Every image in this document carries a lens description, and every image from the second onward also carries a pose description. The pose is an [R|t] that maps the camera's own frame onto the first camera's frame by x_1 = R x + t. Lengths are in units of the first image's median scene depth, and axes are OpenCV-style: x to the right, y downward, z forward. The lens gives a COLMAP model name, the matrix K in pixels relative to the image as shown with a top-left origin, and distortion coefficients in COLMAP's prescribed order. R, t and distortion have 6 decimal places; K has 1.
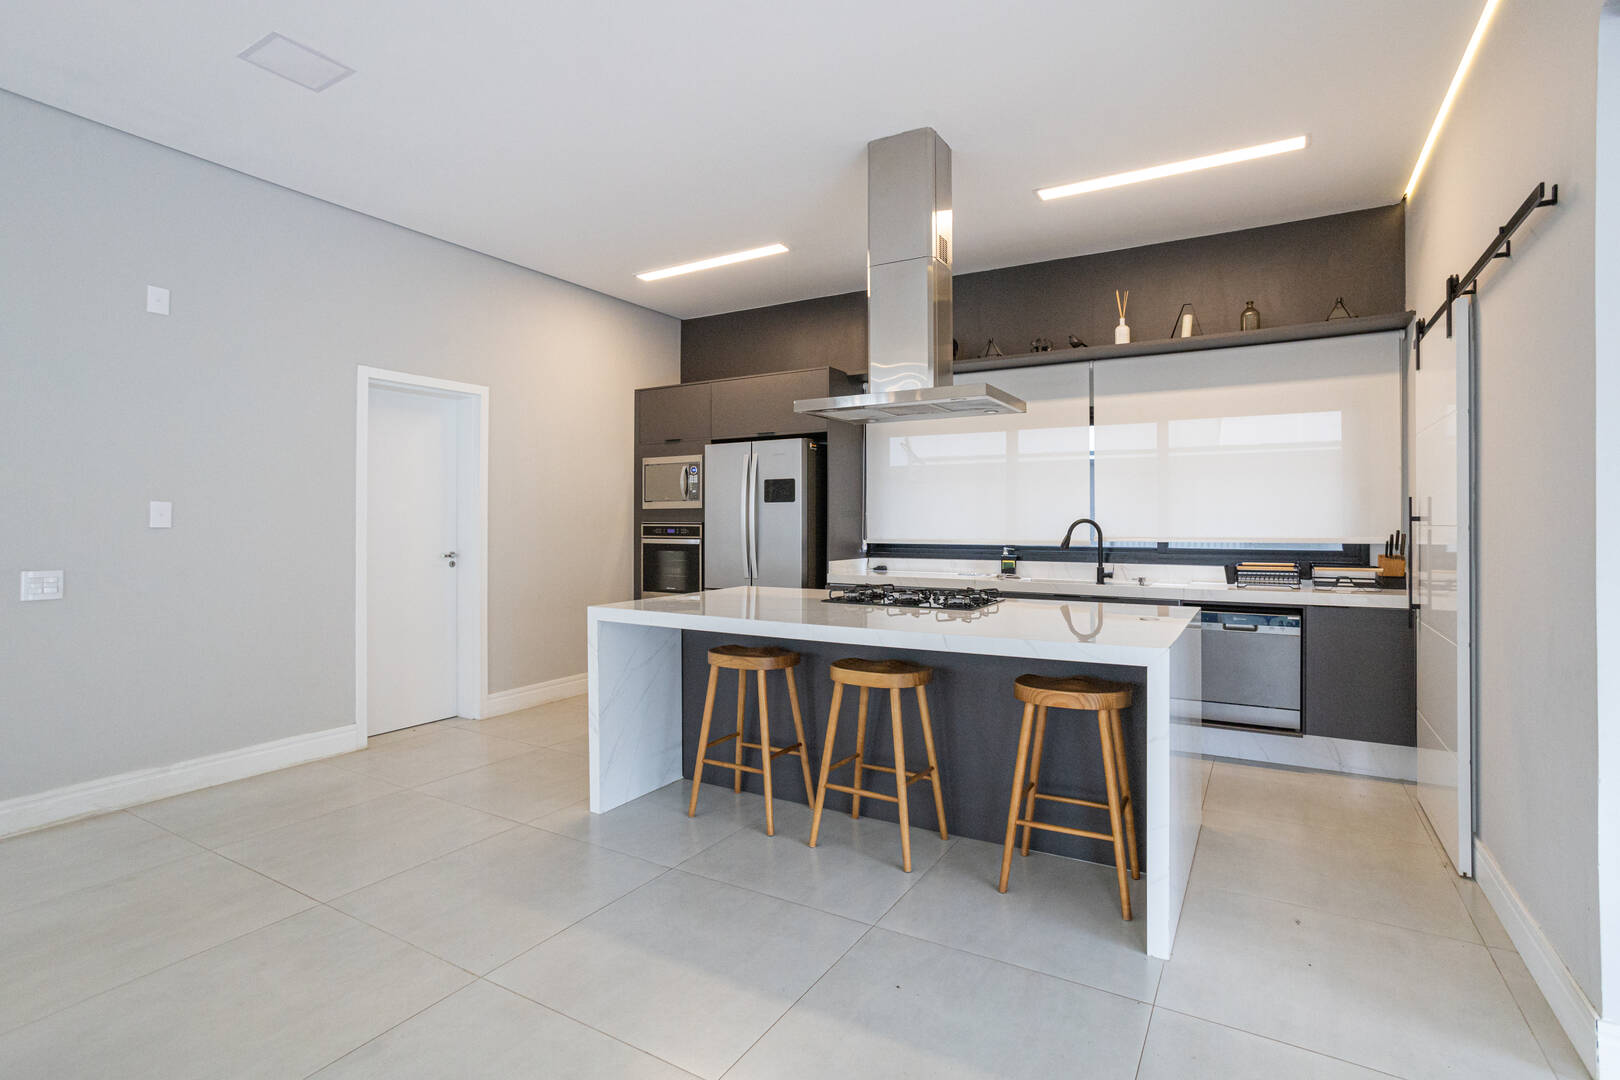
lens RADIAL K [[796.9, 0, 825.9], [0, 796.9, 522.3], [0, 0, 1]] dist [-0.036144, 0.019794]
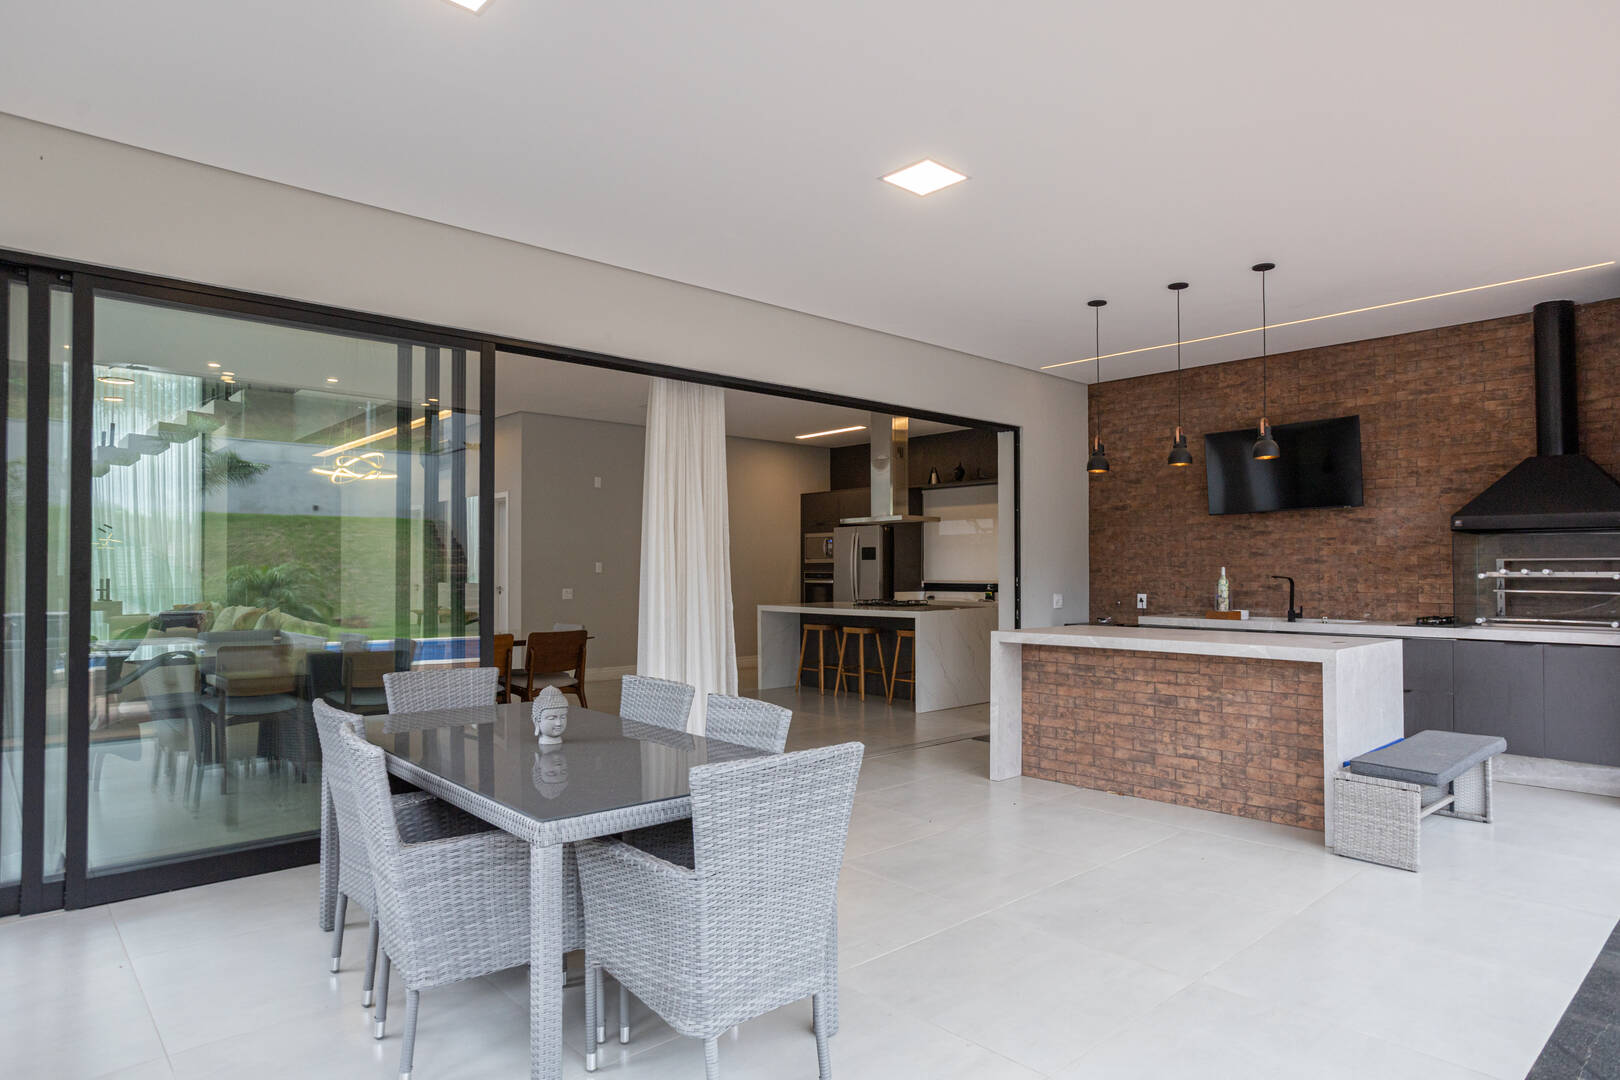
lens RADIAL K [[911.3, 0, 828.6], [0, 911.3, 562.4], [0, 0, 1]] dist [-0.027280, 0.005502]
pose [[0.956748, -0.003330, -0.290900, 0.485115], [0.000096, 0.999938, -0.011133, 0.005125], [0.290919, 0.010624, 0.956689, -1.083523]]
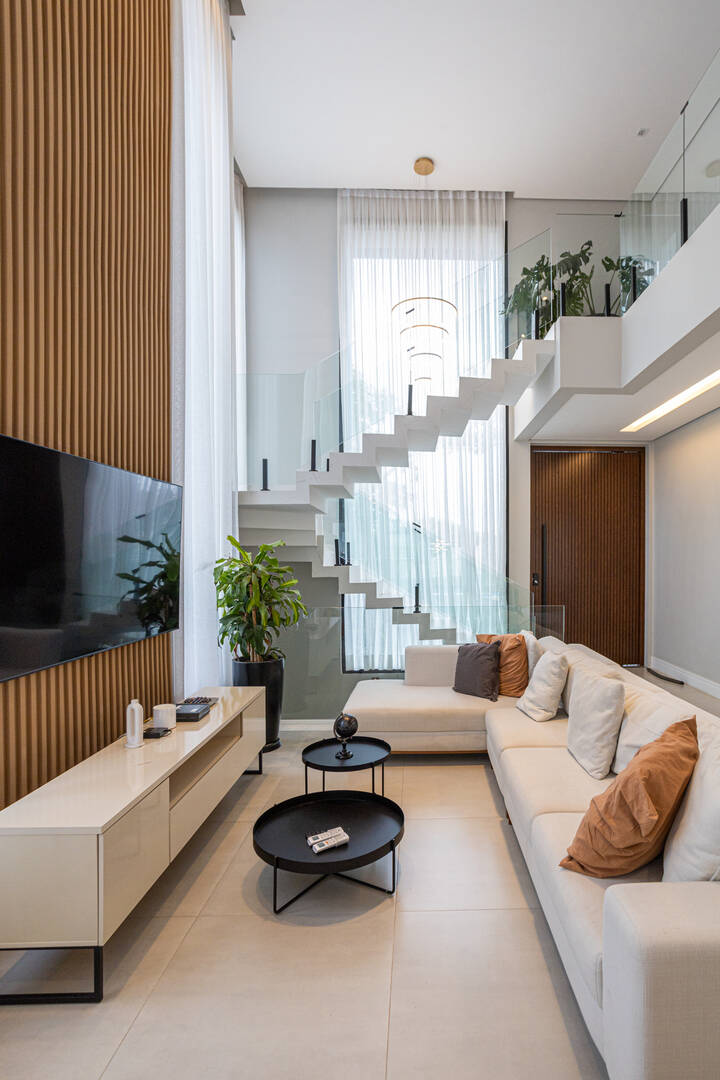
lens RADIAL K [[554.4, 0, 445.0], [0, 554.4, 573.9], [0, 0, 1]] dist [-0.028099, 0.005160]
pose [[0.546560, 0.018633, -0.837213, -0.869487], [0.003848, 0.999686, 0.024761, -0.034021], [0.837411, -0.016755, 0.546316, -0.053851]]
